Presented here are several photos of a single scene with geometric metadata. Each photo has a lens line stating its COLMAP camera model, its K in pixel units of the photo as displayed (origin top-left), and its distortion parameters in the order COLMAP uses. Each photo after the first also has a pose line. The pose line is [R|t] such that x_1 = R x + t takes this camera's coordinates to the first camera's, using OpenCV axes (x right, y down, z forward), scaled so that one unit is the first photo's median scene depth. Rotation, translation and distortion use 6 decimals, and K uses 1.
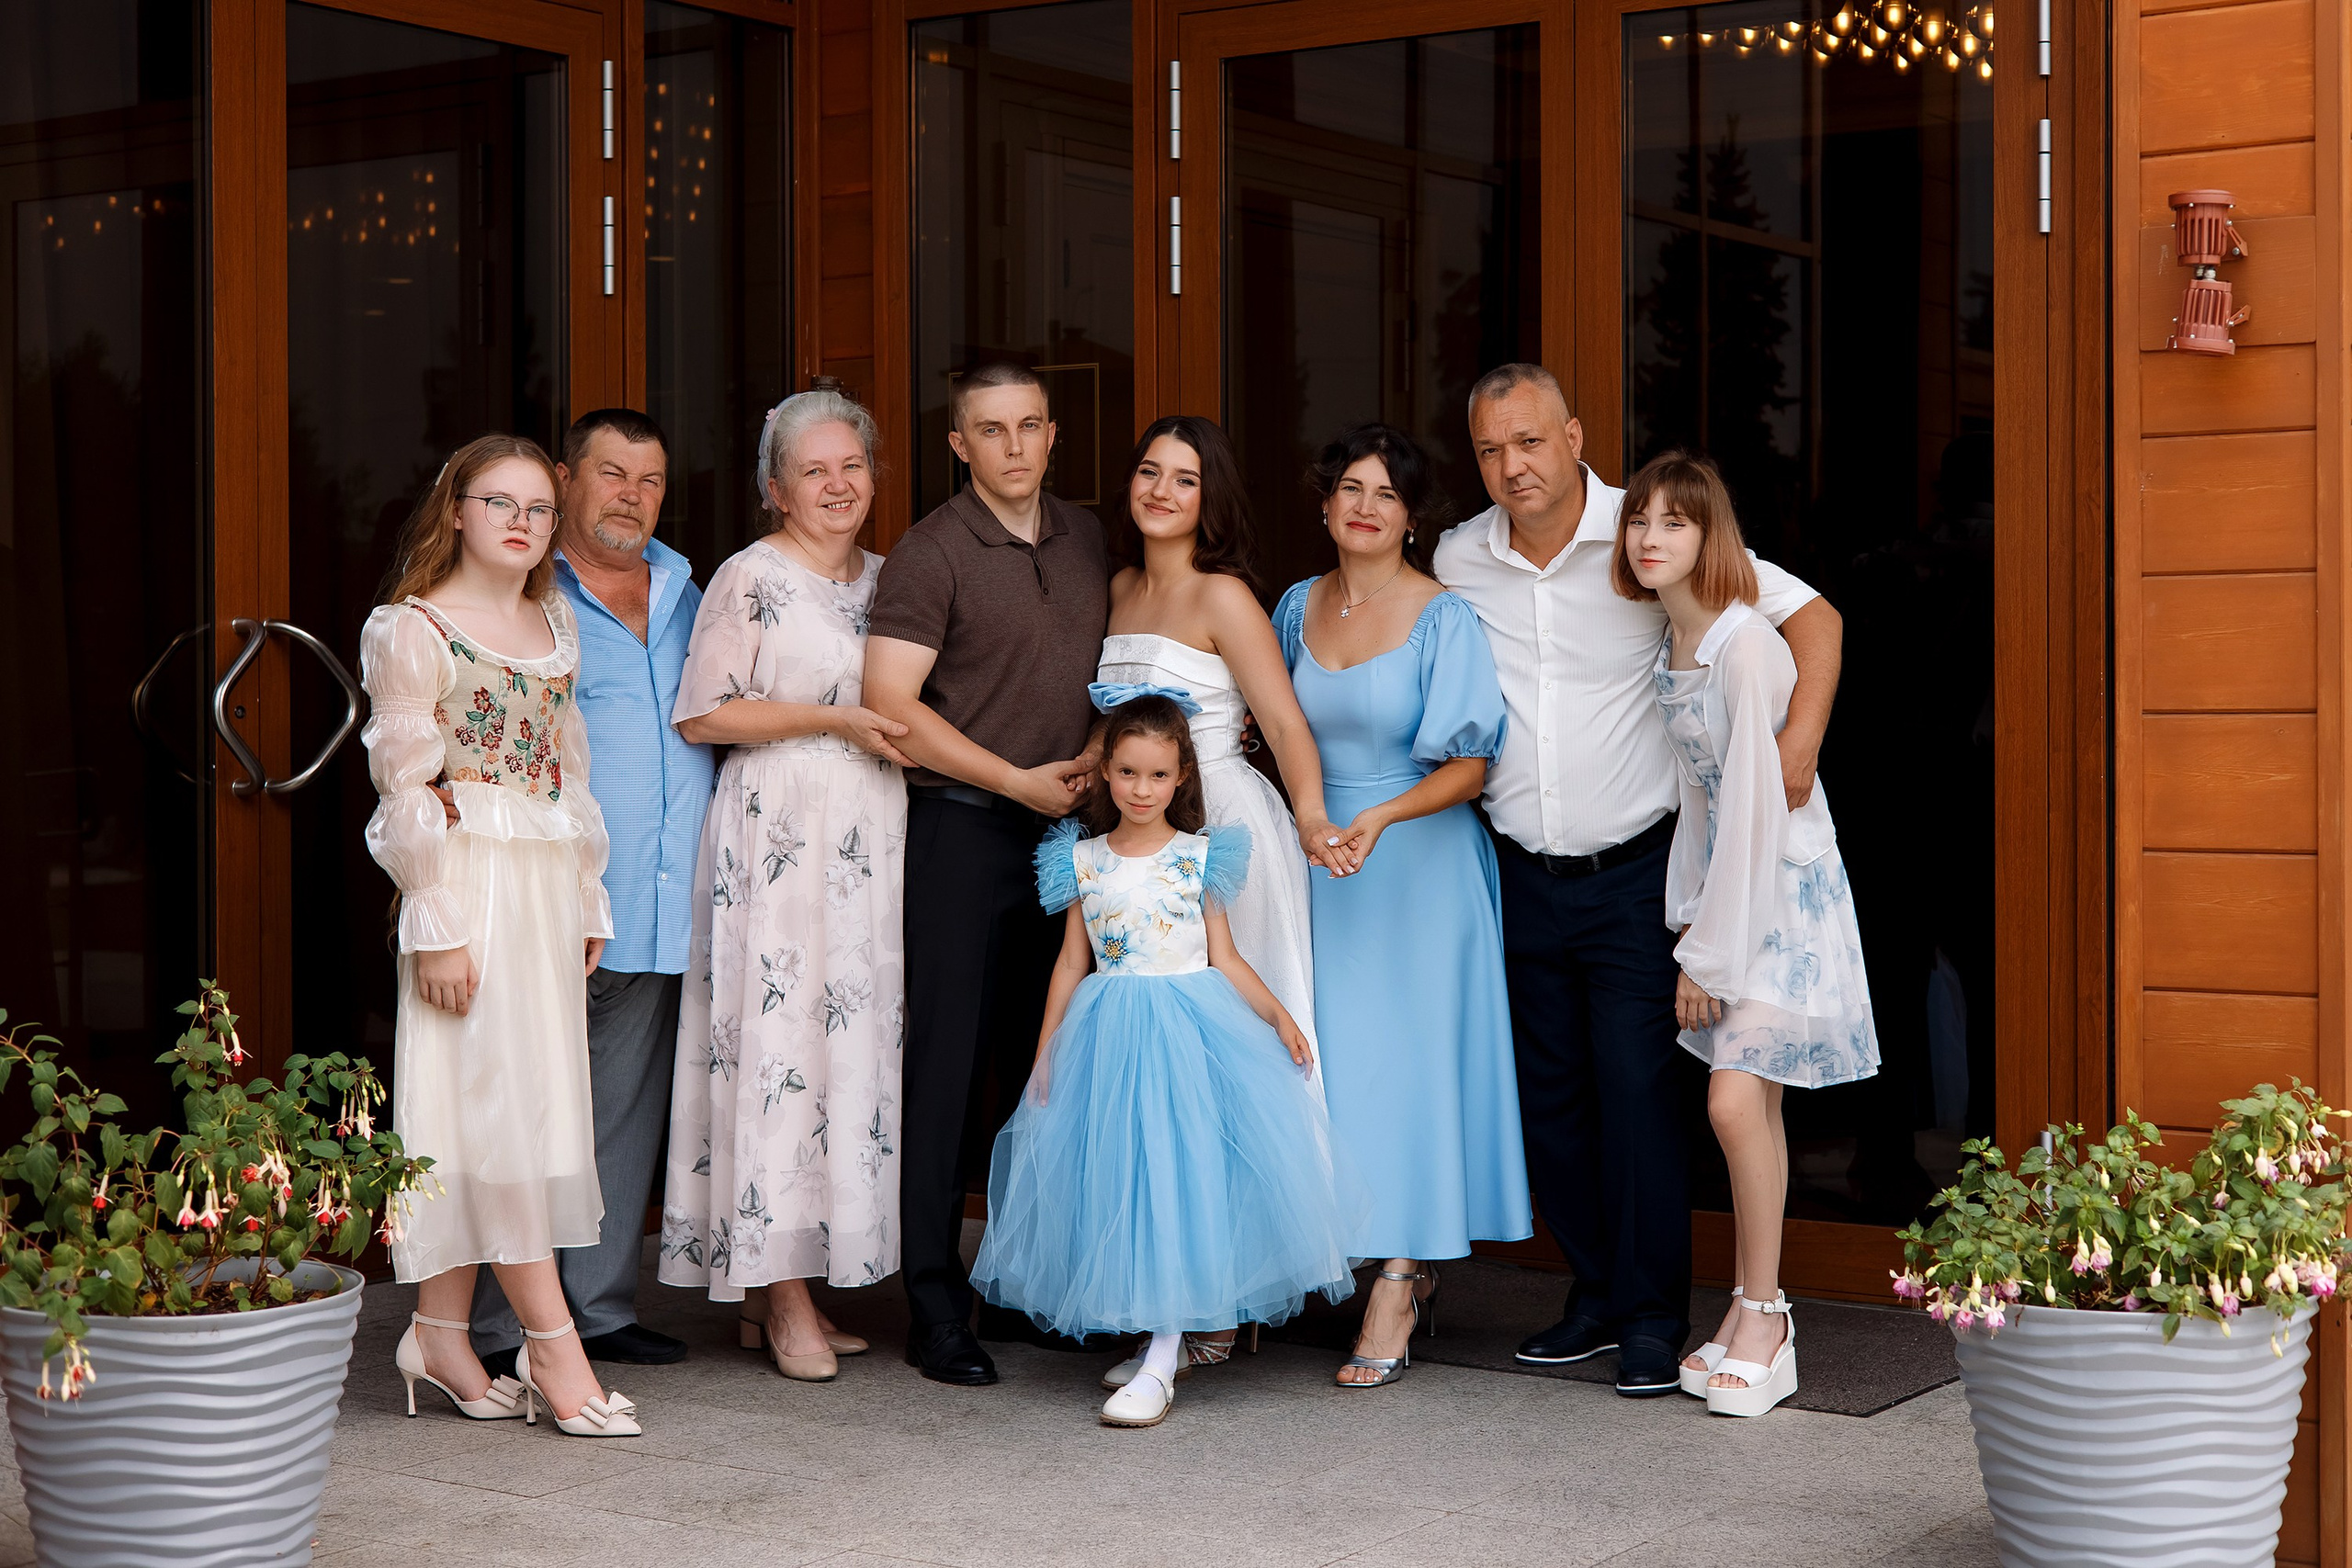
lens RADIAL K [[3351.7, 0, 1176.1], [0, 3351.7, 729.7], [0, 0, 1]] dist [-0.008865, -0.001047]
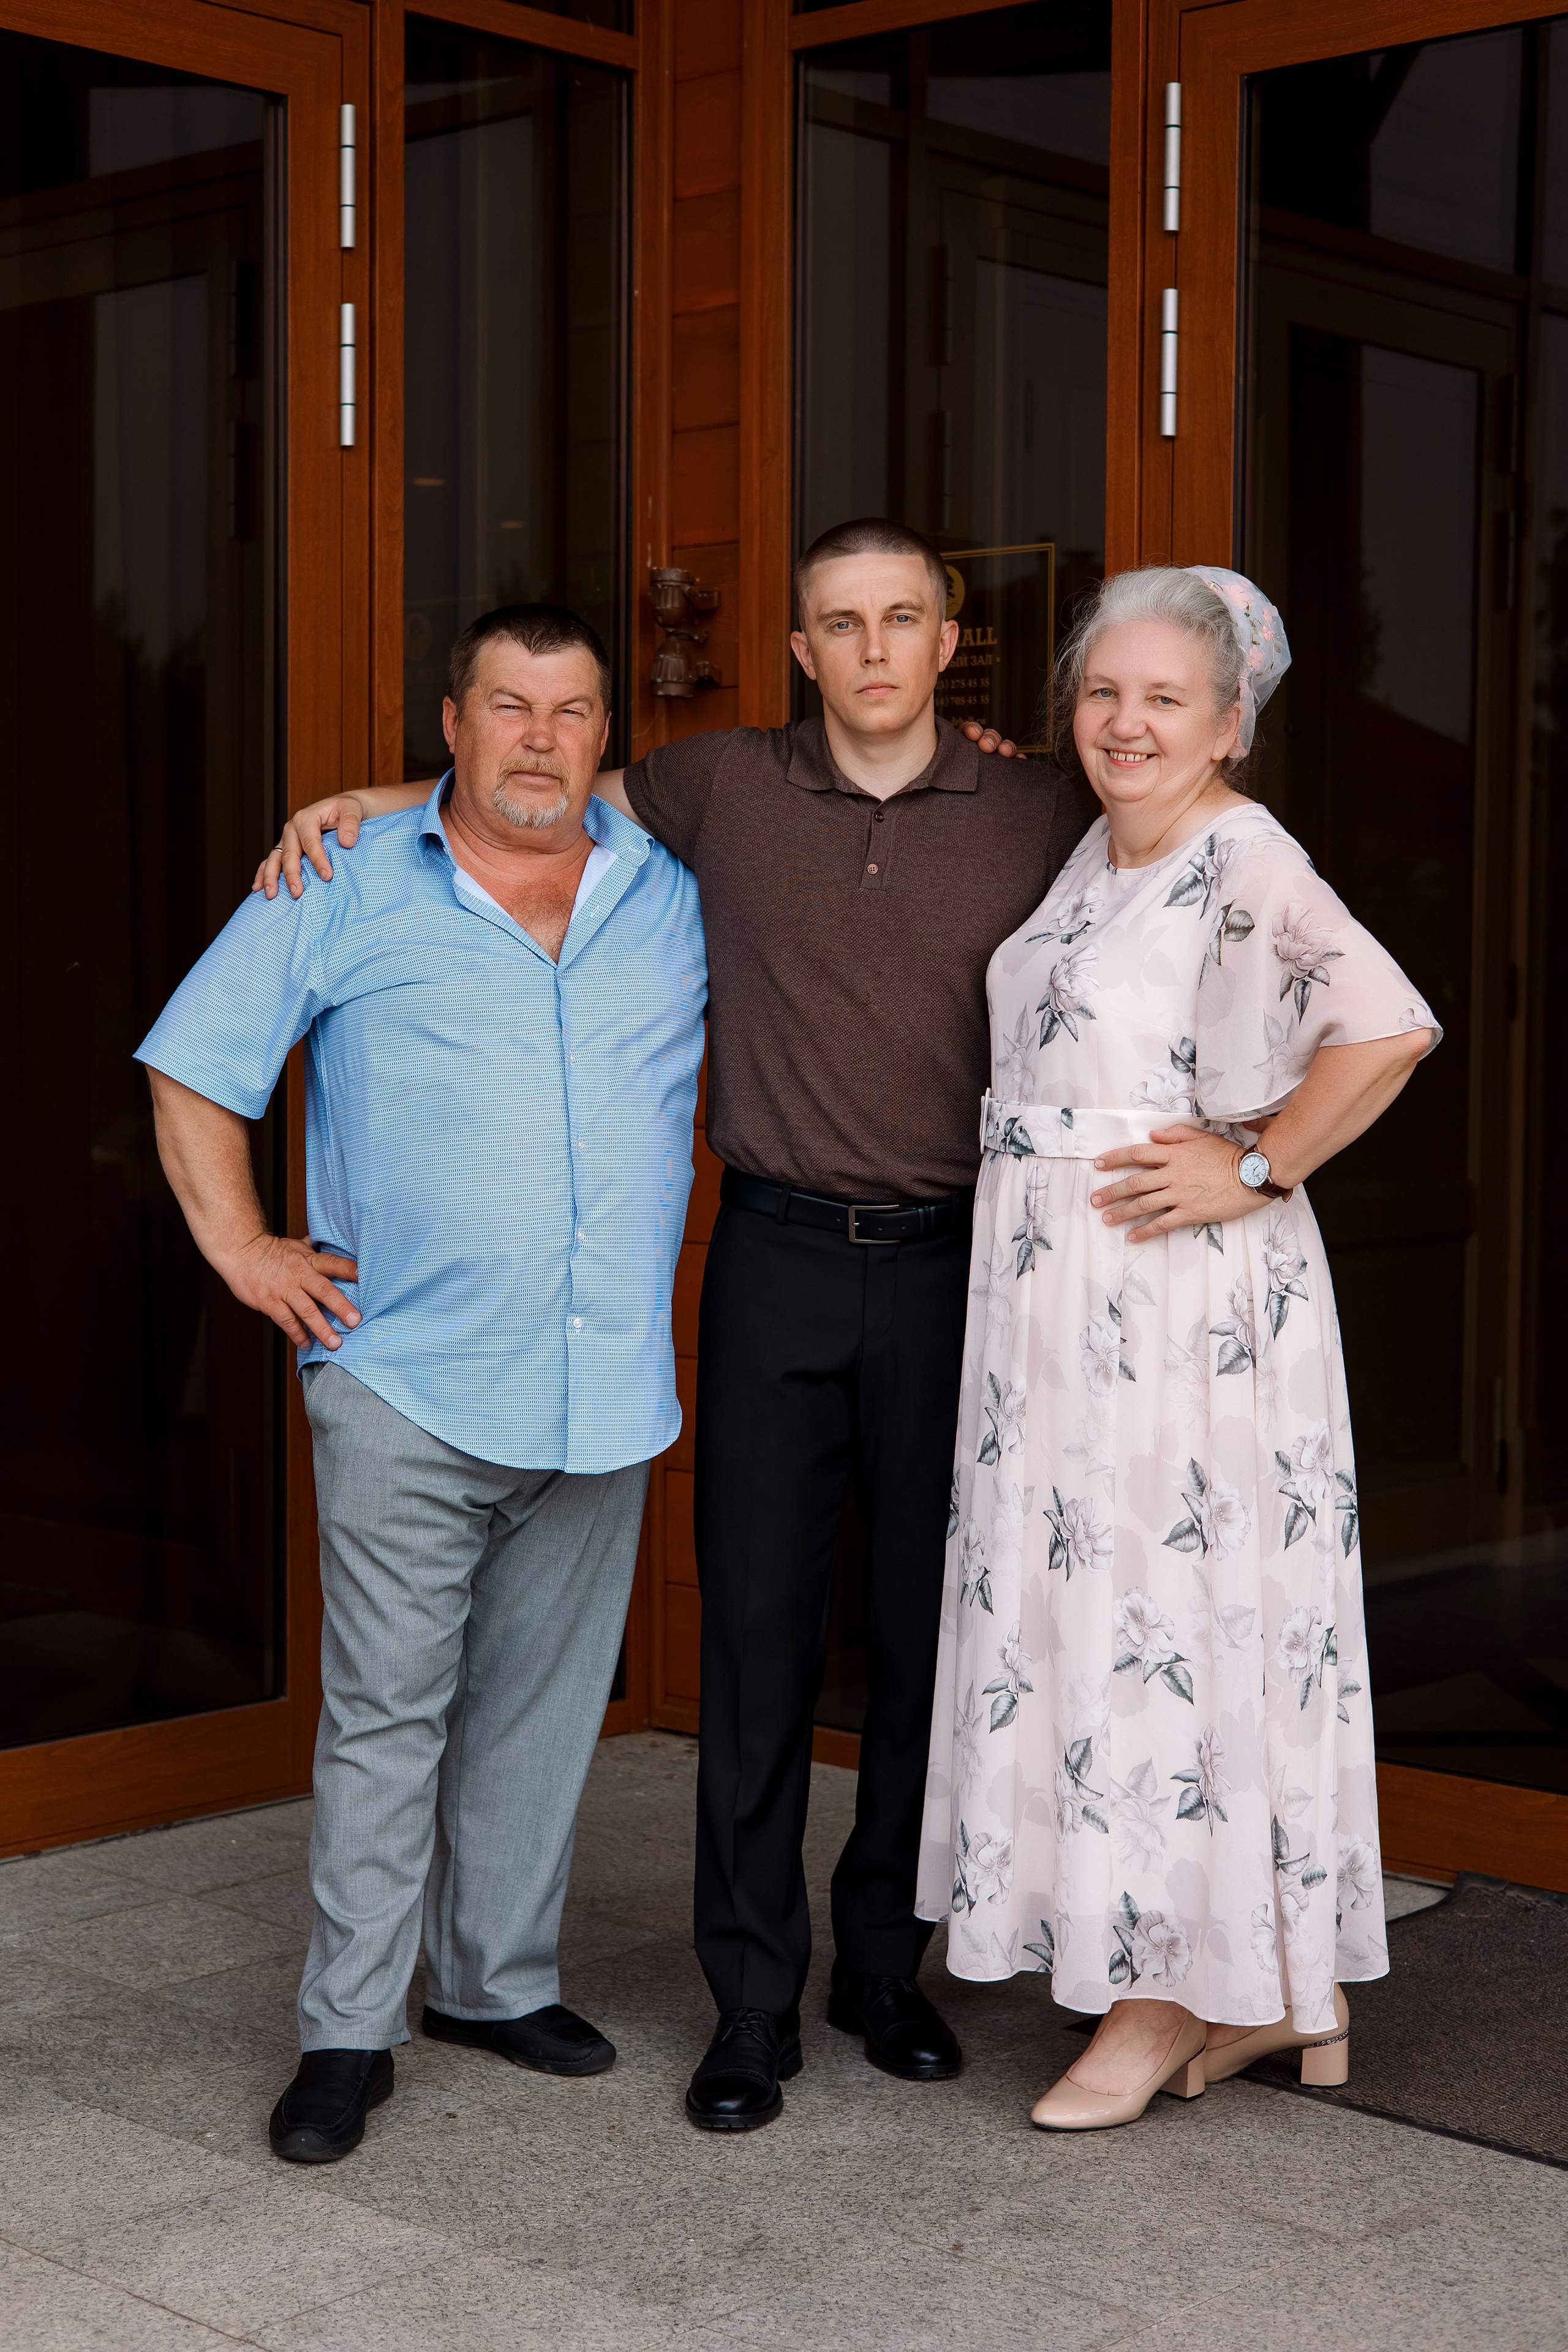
lens RADIAL K [[3523.9, 0, 726.4], [0, 3523.9, 1178.5], [0, 0, 1]] dist [0.017486, -0.023871]
pose [[0.989605, 0.019034, -0.142549, 0.015804], [-0.012290, 0.998770, 0.048041, -0.014257], [0.143288, -0.045790, 0.988621, 0.280852]]
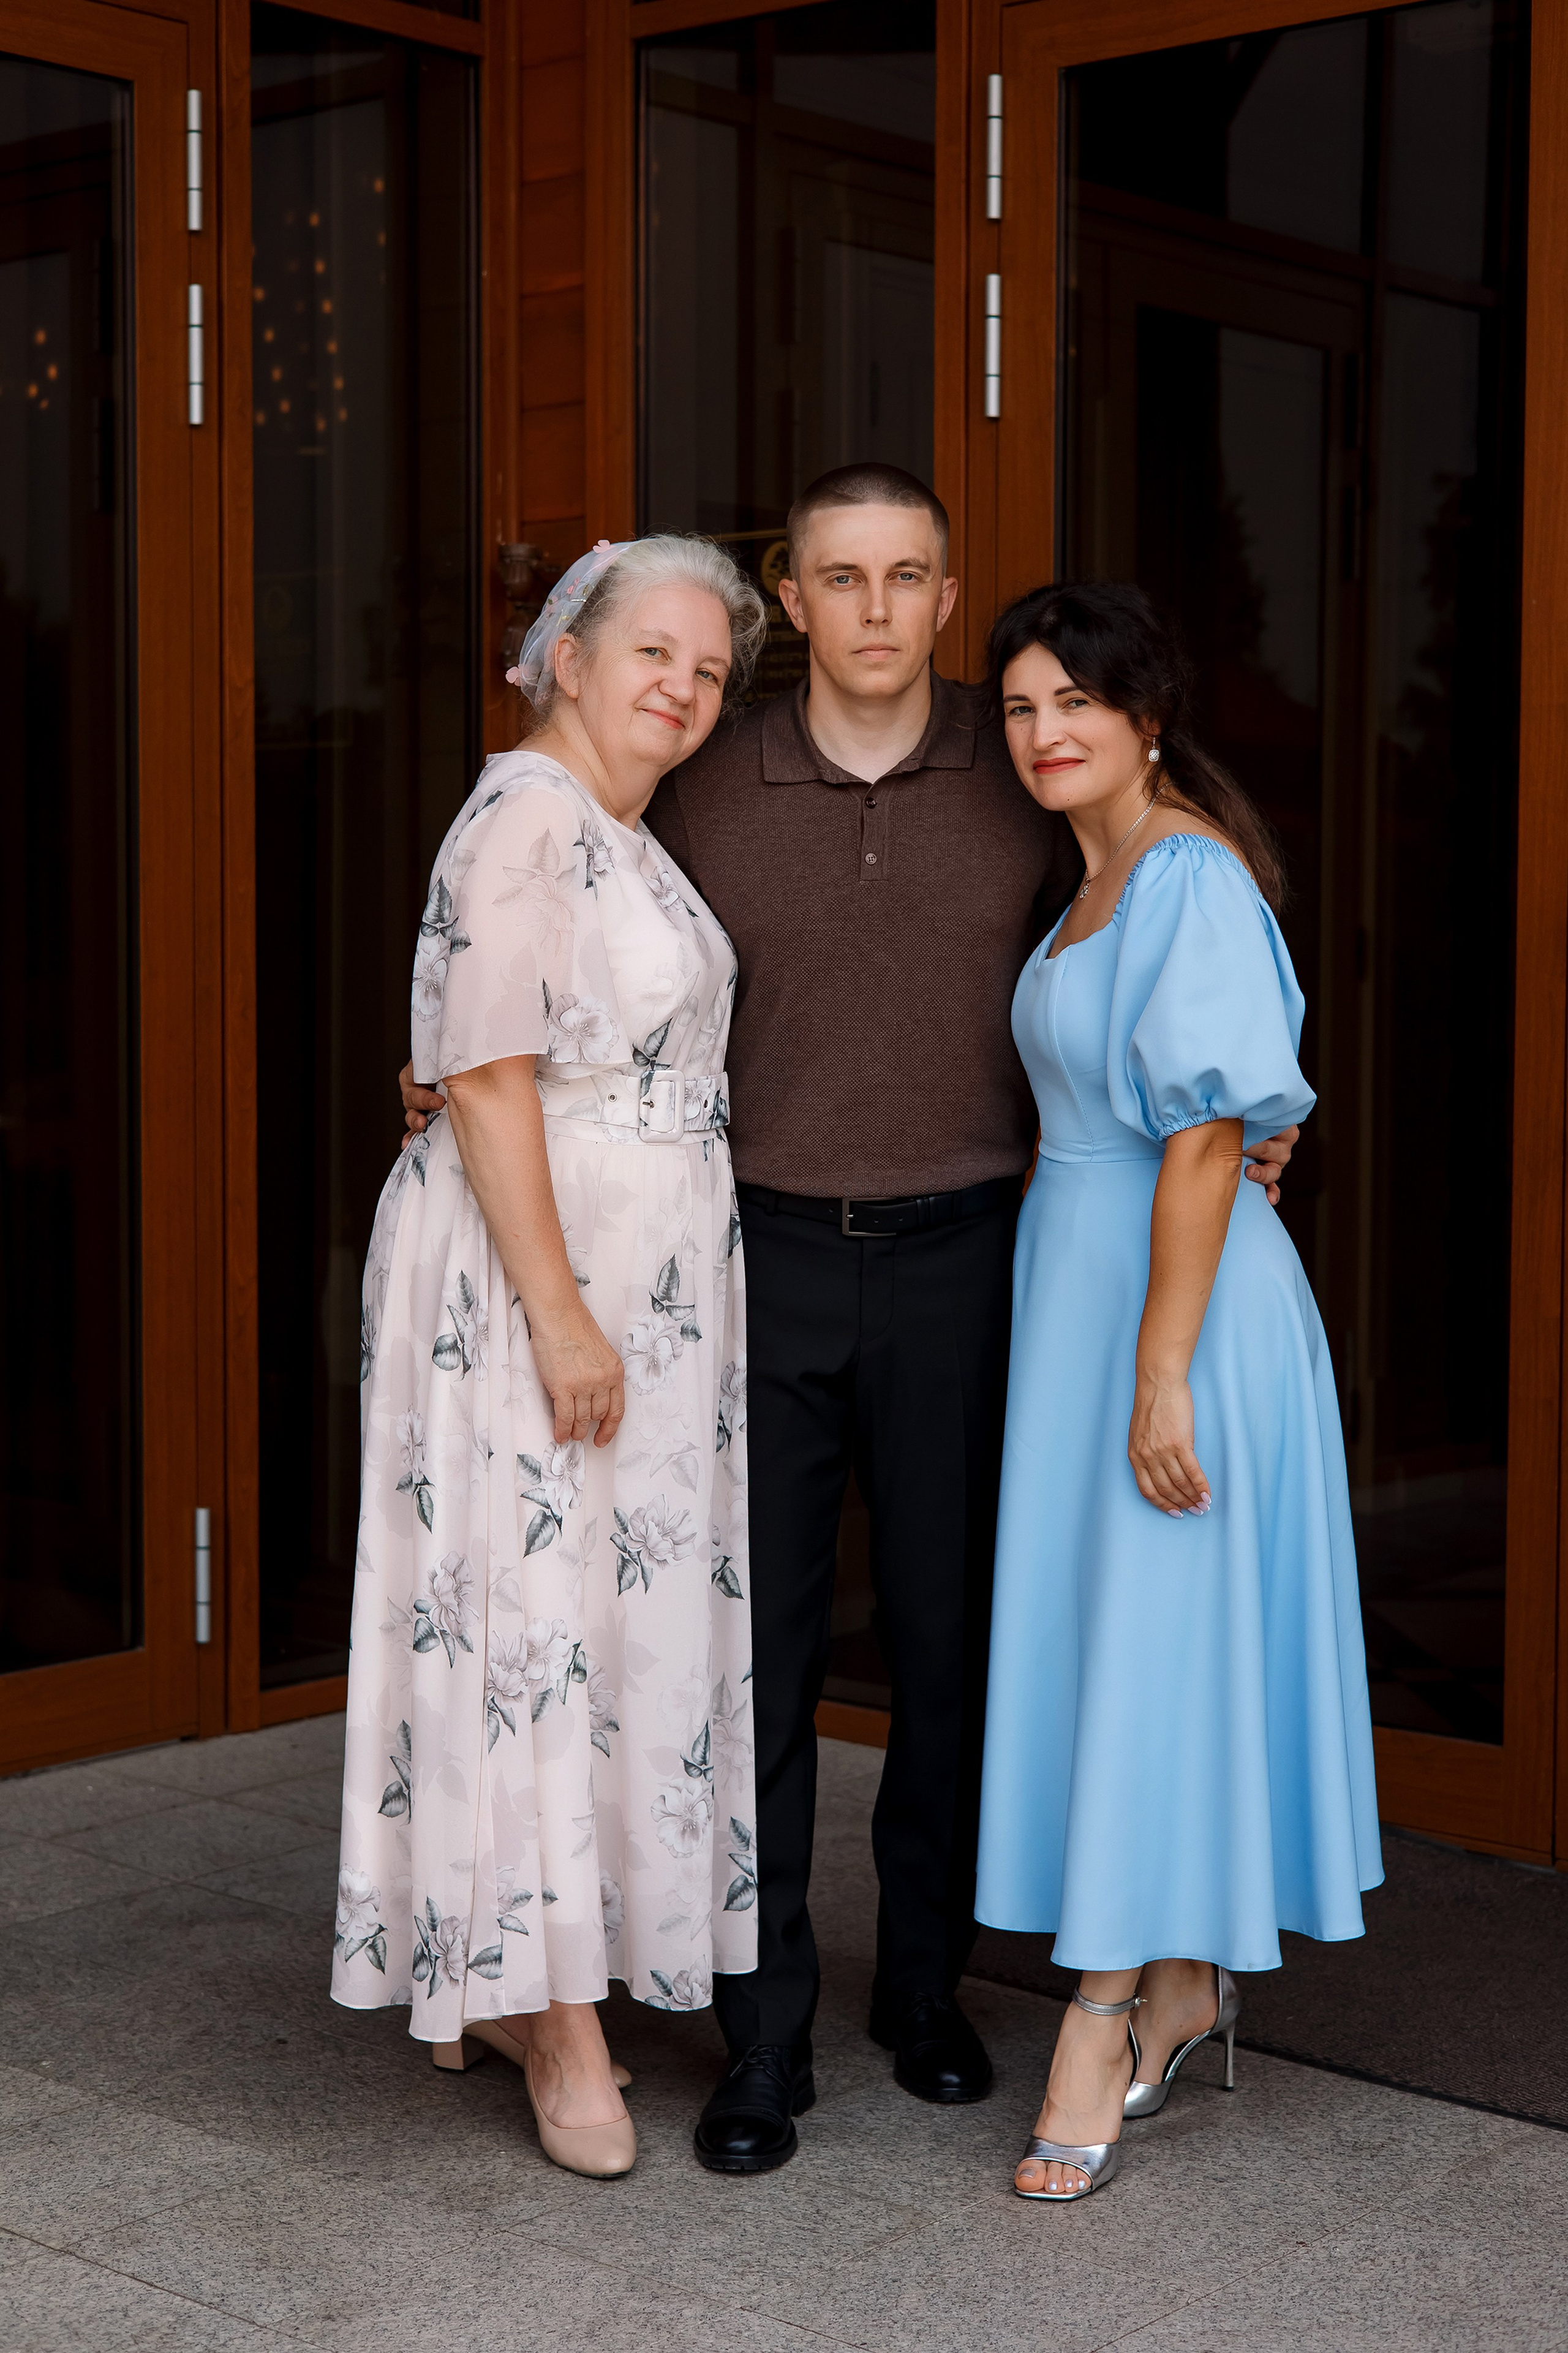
lens RADIAL K [[3518.2, 0, 783.2], [0, 3518.2, 1161.8], [0, 0, 1]] dist [0.012524, -0.020268]
pose [[0.994390, 0.014173, -0.104818, 0.035274], [-0.008701, 0.998584, 0.052479, -0.013952], [0.105413, -0.051273, 0.993106, 0.263127]]
